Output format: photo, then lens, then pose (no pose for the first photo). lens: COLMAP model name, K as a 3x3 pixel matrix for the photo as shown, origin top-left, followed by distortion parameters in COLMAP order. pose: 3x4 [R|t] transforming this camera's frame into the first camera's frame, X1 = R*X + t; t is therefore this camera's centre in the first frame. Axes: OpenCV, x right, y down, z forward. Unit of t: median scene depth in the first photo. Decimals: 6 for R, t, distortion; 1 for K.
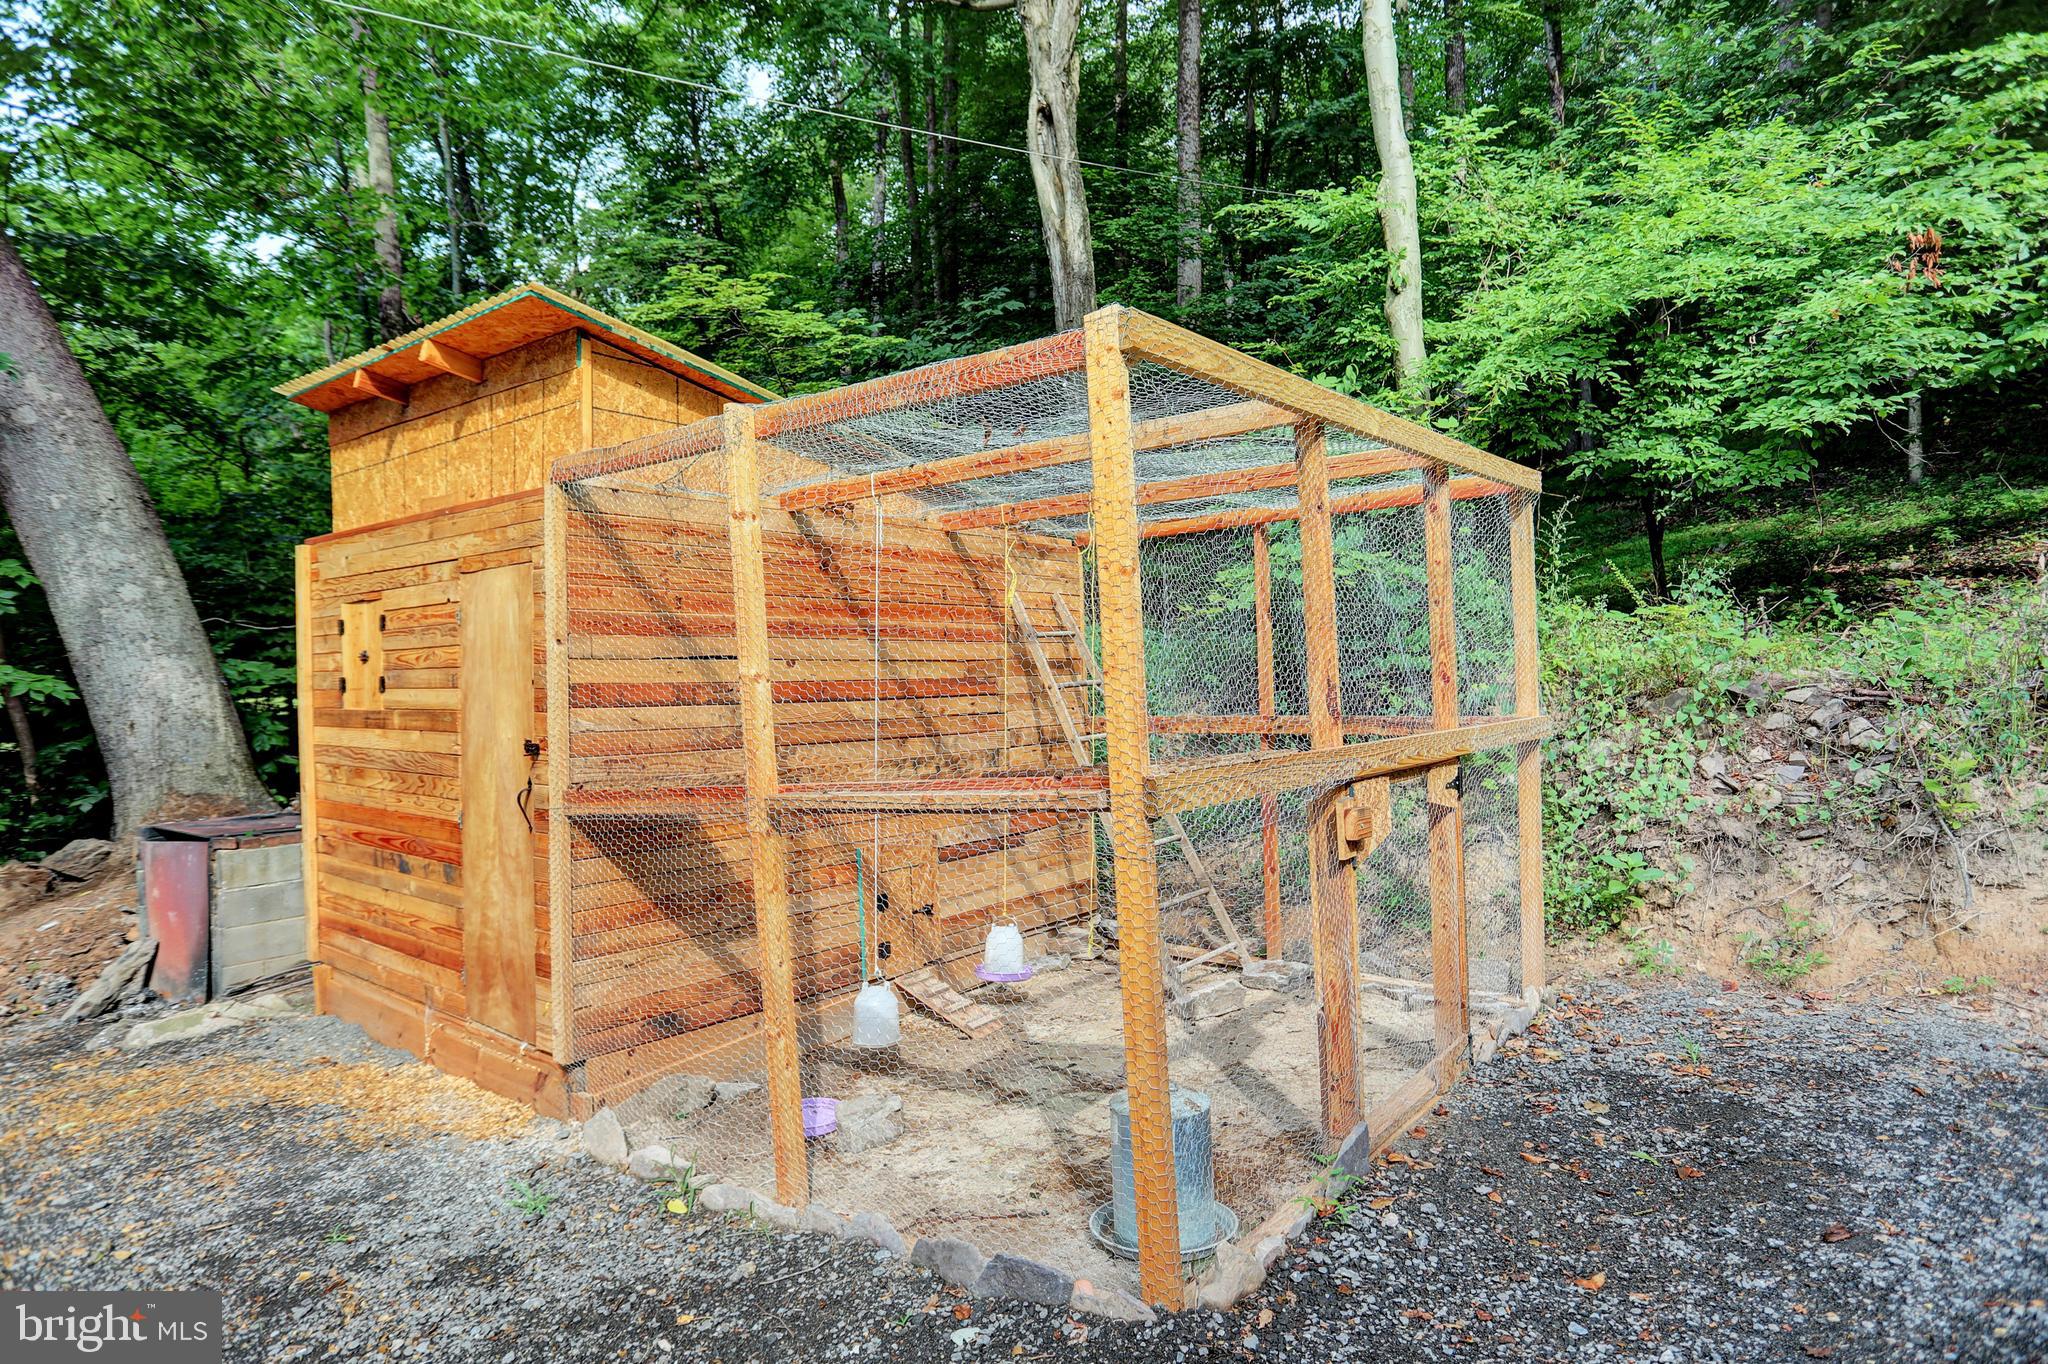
lens RADIAL K [[1125.0, 0, 1016.8], [0, 1125.0, 685.9], [0, 0, 1]] dist [-0.067263, 0.017719]
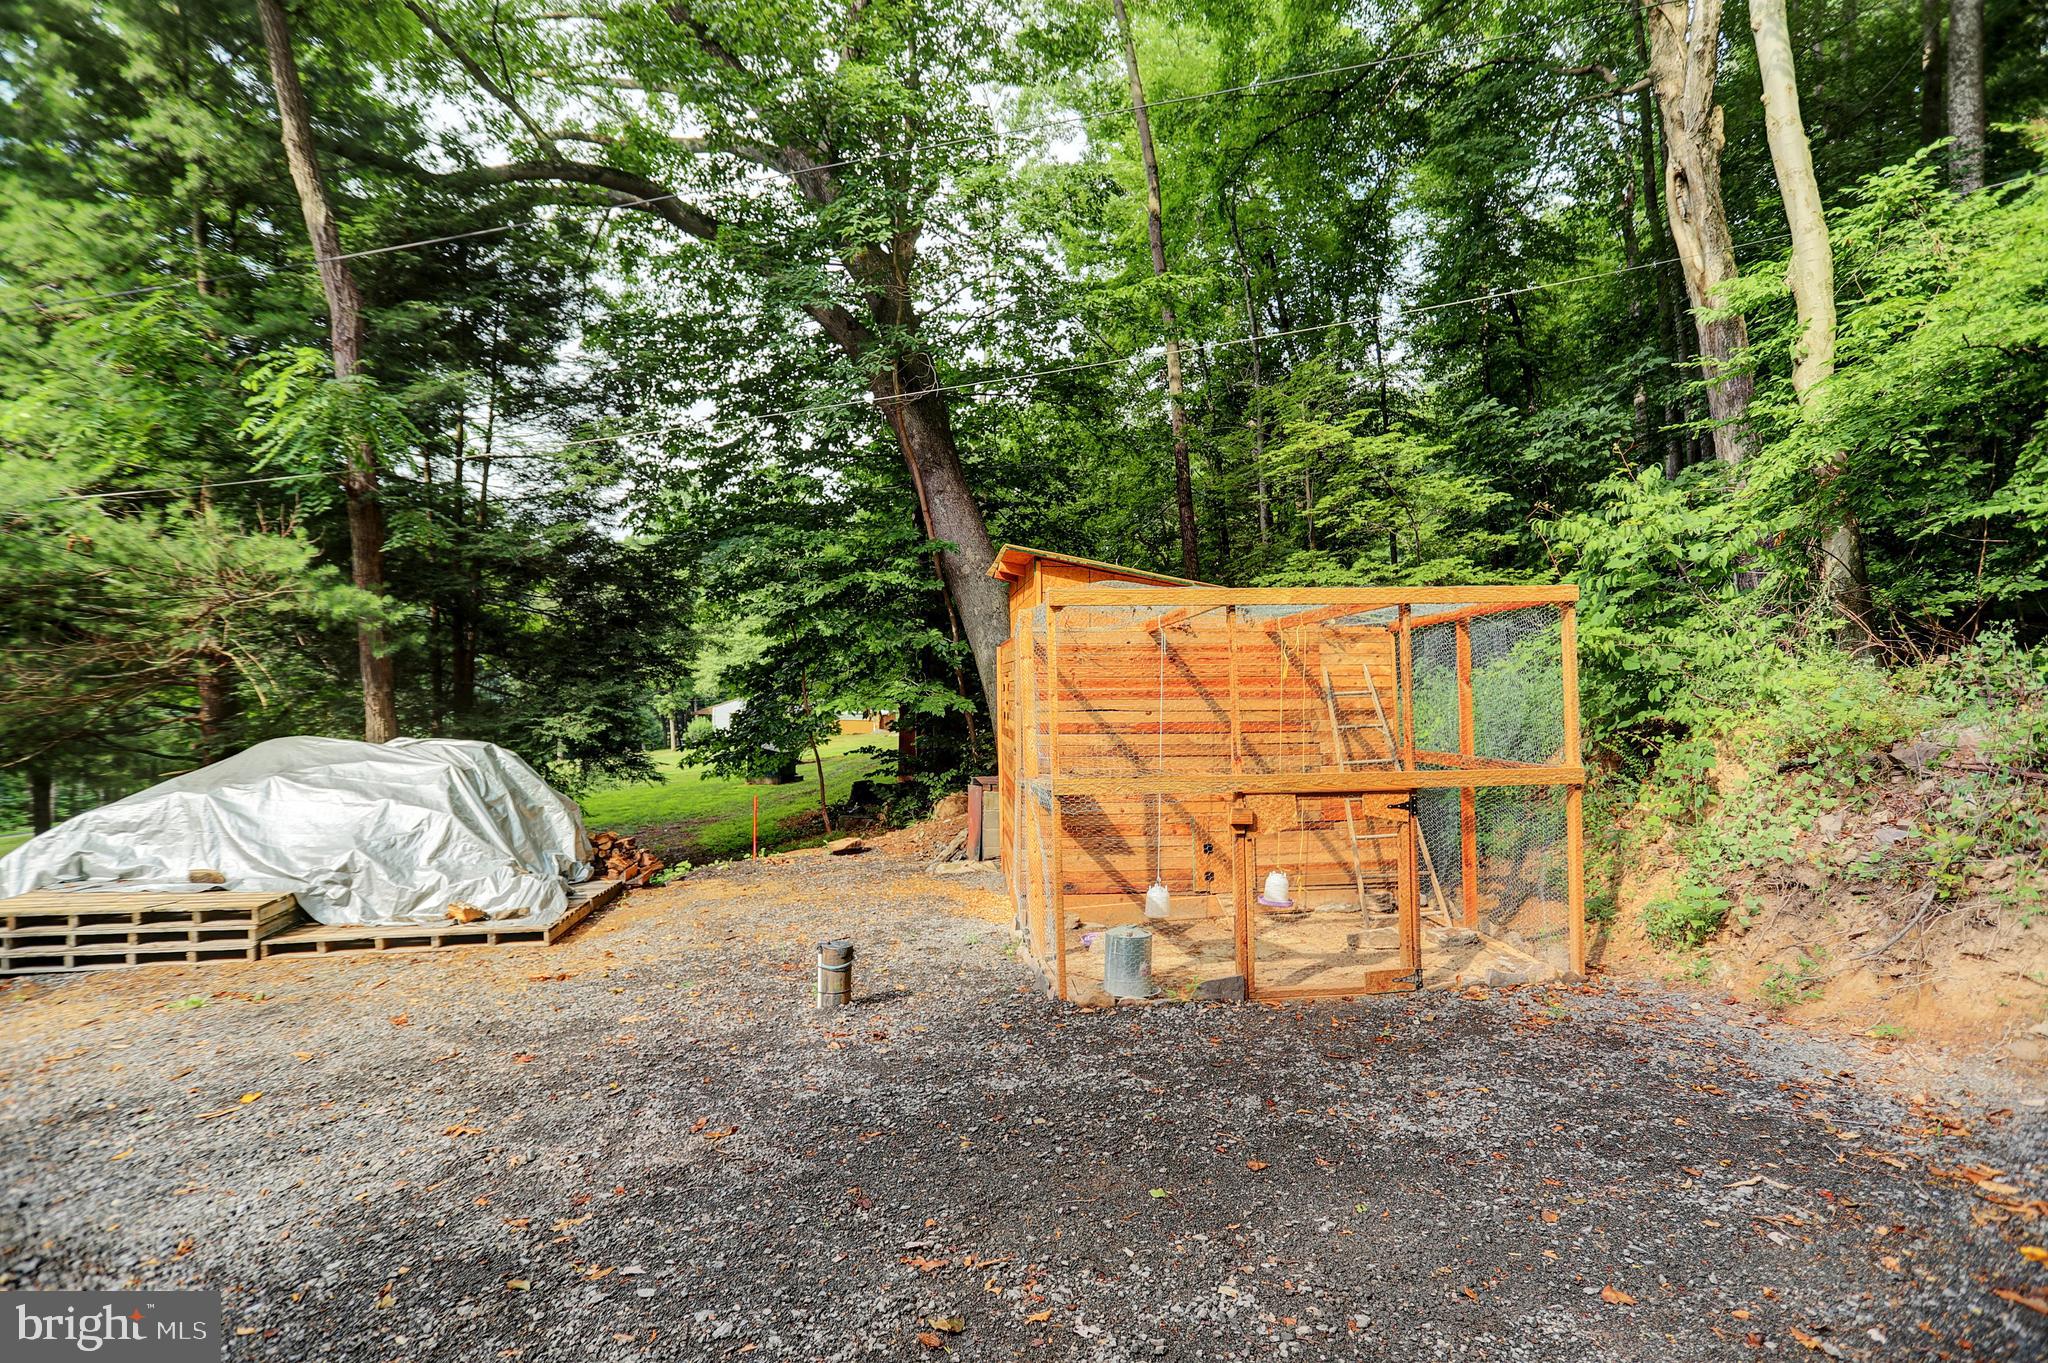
lens RADIAL K [[995.7, 0, 1040.1], [0, 995.7, 676.3], [0, 0, 1]] dist [-0.073433, 0.026678]
pose [[0.698115, 0.002653, -0.715981, 0.809624], [-0.010748, 0.999919, -0.006774, -0.063878], [0.715905, 0.012424, 0.698087, -0.276905]]
